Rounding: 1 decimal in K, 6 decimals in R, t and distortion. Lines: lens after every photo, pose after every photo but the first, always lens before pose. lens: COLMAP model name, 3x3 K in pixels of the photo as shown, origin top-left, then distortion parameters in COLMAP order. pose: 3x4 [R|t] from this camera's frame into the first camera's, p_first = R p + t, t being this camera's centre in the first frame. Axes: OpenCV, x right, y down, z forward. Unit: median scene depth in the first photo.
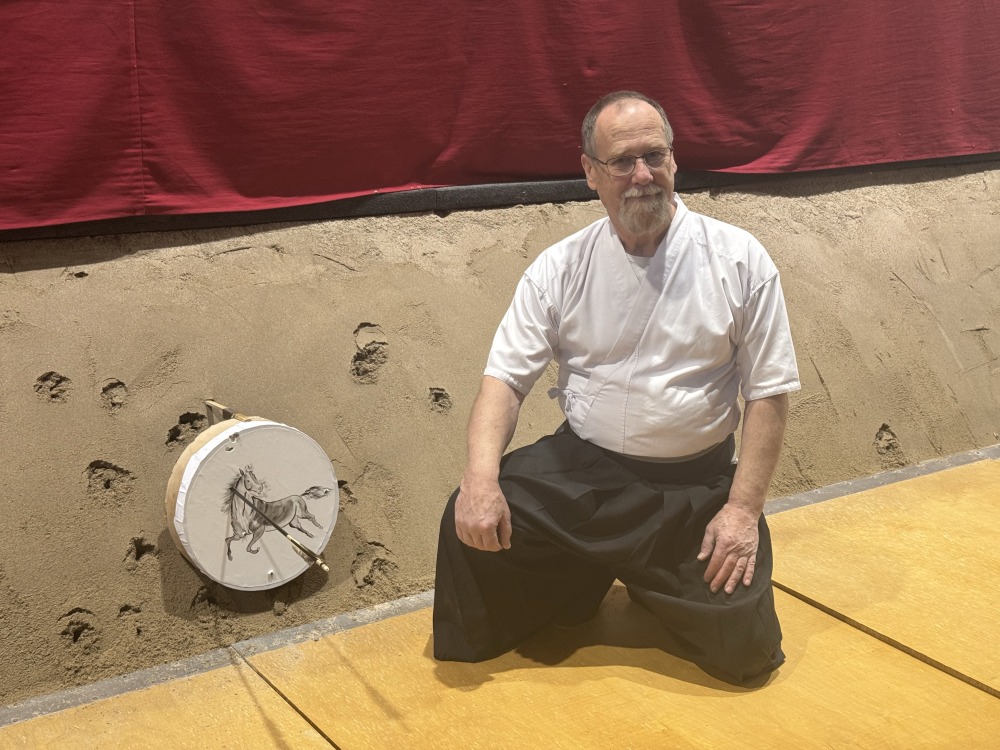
lens RADIAL K [[1405.7, 0, 499.7], [0, 1405.7, 371.0], [0, 0, 1]] dist [0.177145, 0.000000]
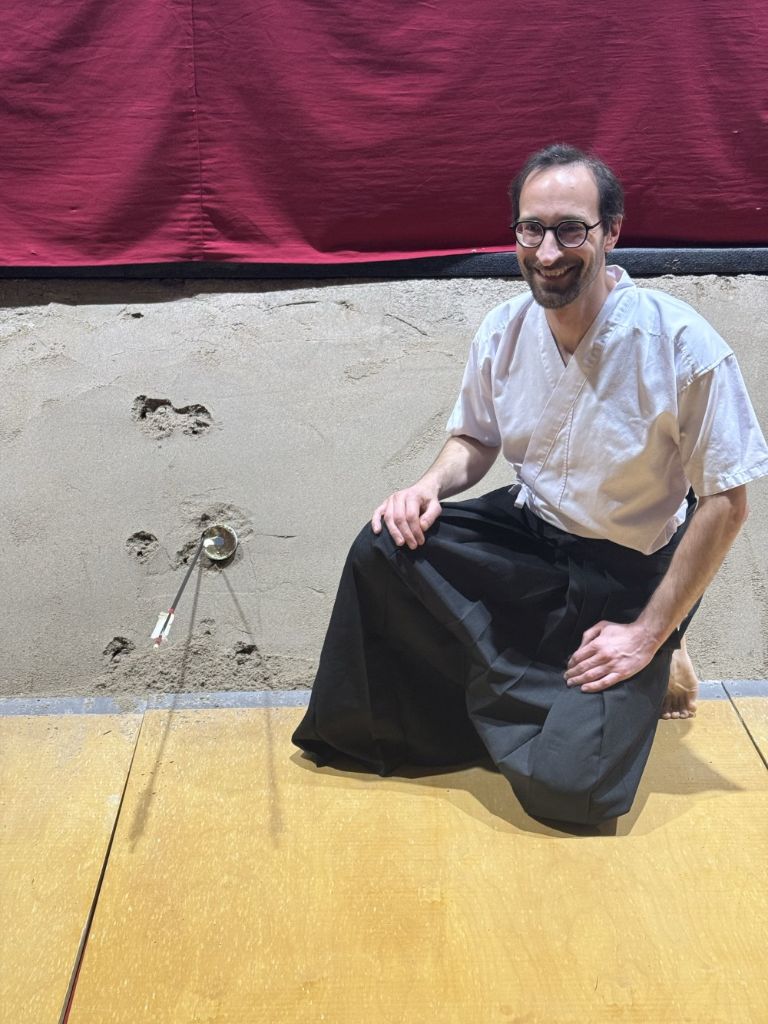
lens RADIAL K [[1439.4, 0, 382.9], [0, 1439.4, 515.4], [0, 0, 1]] dist [0.177145, 0.000000]
pose [[0.850759, 0.151642, -0.503204, 0.394890], [-0.119279, 0.988196, 0.096134, -0.044199], [0.511842, -0.021765, 0.858804, 0.170132]]
